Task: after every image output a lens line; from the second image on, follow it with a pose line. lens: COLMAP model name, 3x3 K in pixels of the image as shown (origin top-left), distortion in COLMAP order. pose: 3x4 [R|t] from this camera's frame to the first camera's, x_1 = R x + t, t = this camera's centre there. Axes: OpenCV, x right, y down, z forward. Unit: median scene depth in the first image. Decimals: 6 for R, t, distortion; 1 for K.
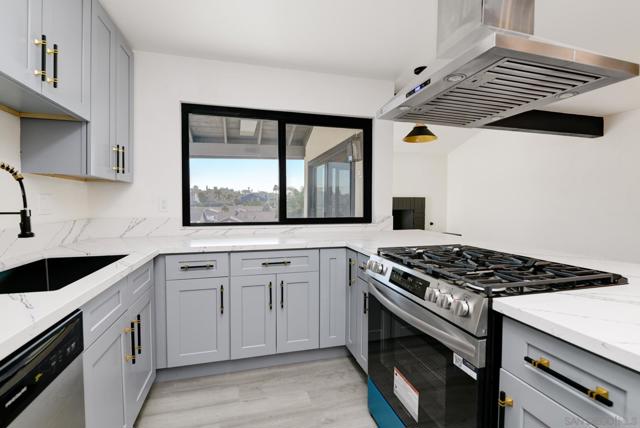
lens RADIAL K [[293.1, 0, 321.3], [0, 293.1, 209.8], [0, 0, 1]] dist [0.000136, -0.004066]
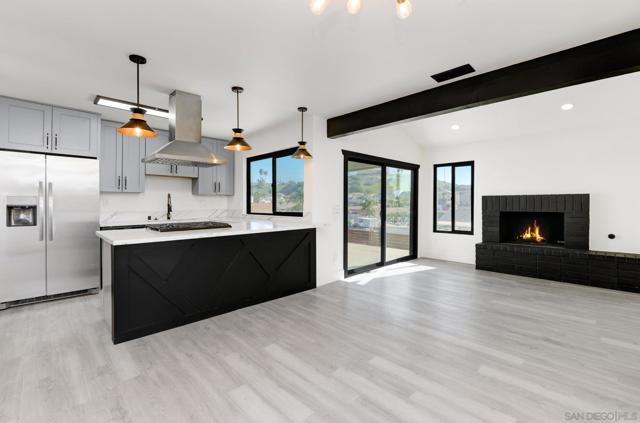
lens RADIAL K [[282.5, 0, 315.7], [0, 282.5, 204.9], [0, 0, 1]] dist [-0.002294, -0.006064]
pose [[0.457056, 0.001458, -0.889437, 1.440557], [-0.018961, 0.999787, -0.008105, -0.002844], [0.889236, 0.020569, 0.456986, 0.409529]]
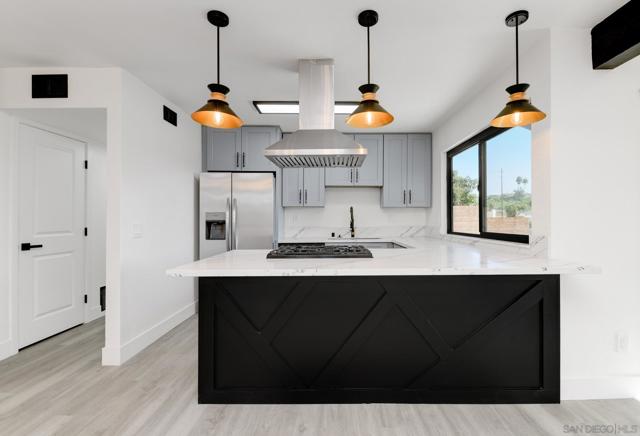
lens RADIAL K [[293.0, 0, 334.2], [0, 293.0, 218.5], [0, 0, 1]] dist [-0.011766, -0.000390]
pose [[-0.279329, -0.004473, -0.960185, 0.982022], [-0.019852, 0.999802, 0.001117, -0.008849], [0.959990, 0.019374, -0.279363, 0.734928]]
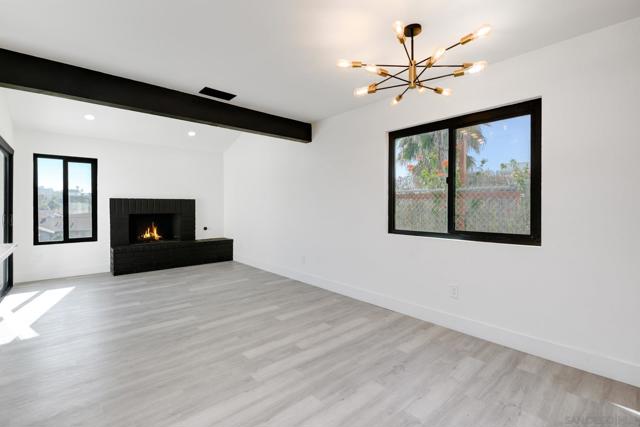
lens RADIAL K [[282.5, 0, 315.1], [0, 282.5, 207.9], [0, 0, 1]] dist [-0.002294, -0.006064]
pose [[0.907811, -0.001899, 0.419376, 0.714146], [0.009622, 0.999821, -0.016302, 0.003434], [-0.419270, 0.018835, 0.907666, 0.106363]]
